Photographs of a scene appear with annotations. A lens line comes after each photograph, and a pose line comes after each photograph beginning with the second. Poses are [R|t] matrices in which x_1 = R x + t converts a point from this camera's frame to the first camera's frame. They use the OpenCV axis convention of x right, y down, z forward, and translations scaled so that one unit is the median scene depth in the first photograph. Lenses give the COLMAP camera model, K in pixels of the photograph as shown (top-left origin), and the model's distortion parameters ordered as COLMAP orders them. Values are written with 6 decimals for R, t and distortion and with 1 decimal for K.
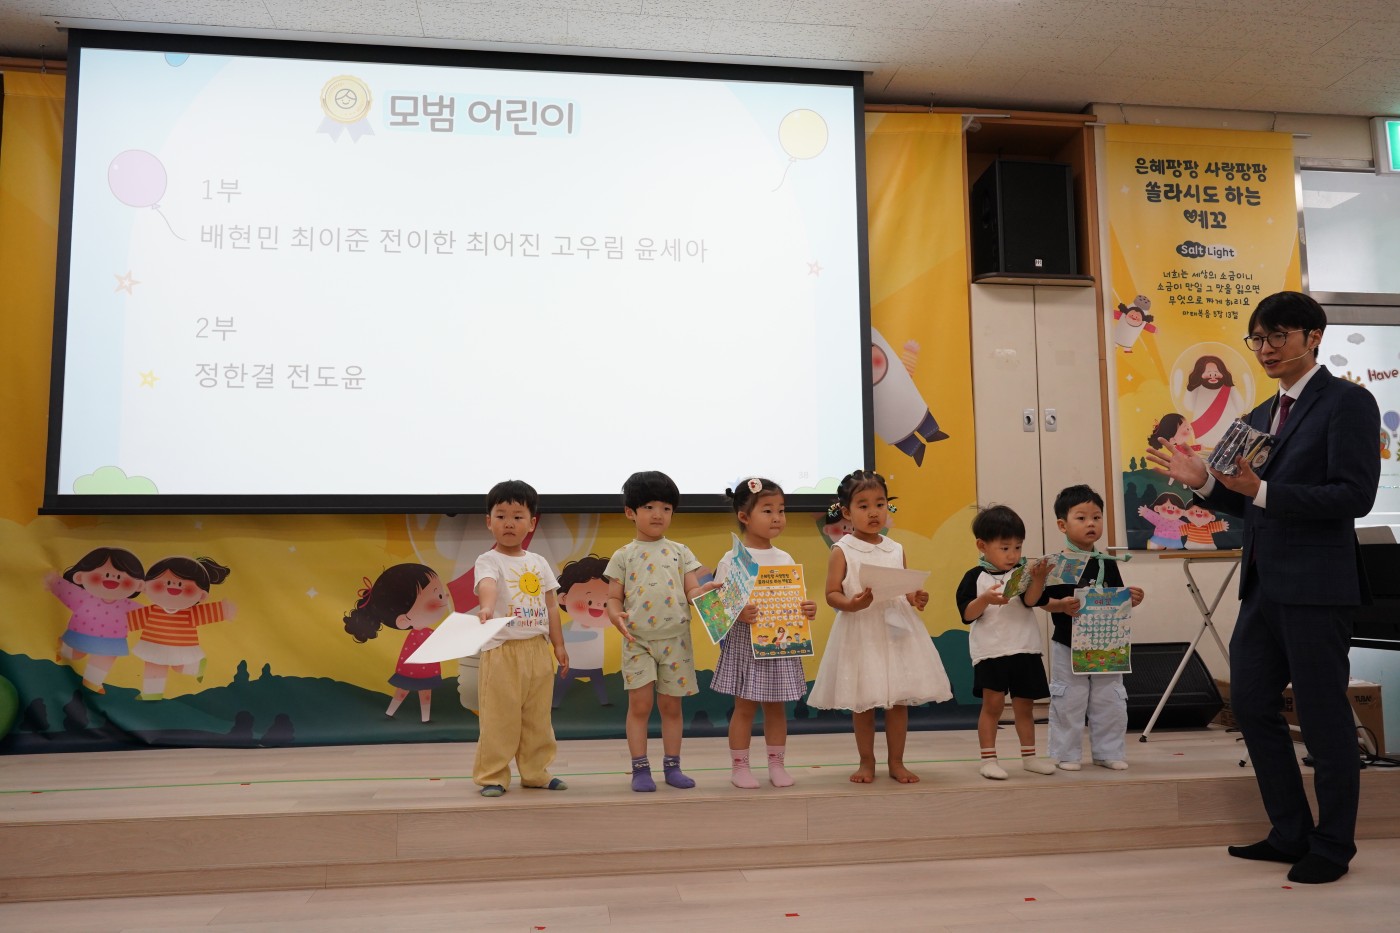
lens RADIAL K [[1100.9, 0, 702.6], [0, 1100.9, 462.4], [0, 0, 1]] dist [-0.013161, 0.017762]
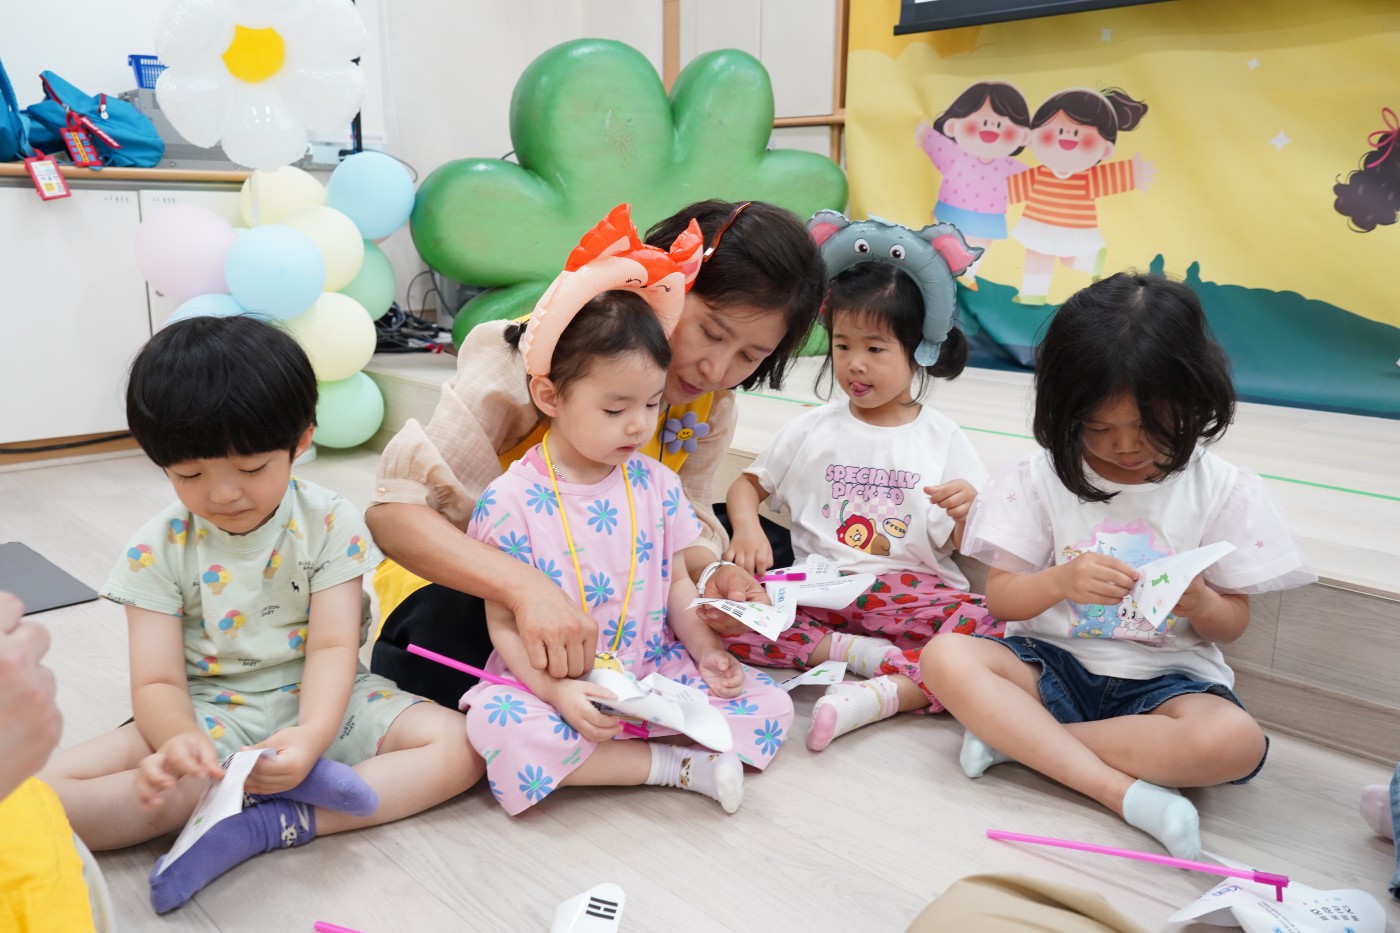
lens RADIAL K [[1100.9, 0, 702.6], [0, 1100.9, 462.4], [0, 0, 1]] dist [-0.013161, 0.017762]
pose [[0.597939, 0.191349, -0.778367, -0.058953], [0.067203, 0.955700, 0.286568, 0.094324], [0.798720, -0.223658, 0.558591, 0.403586]]
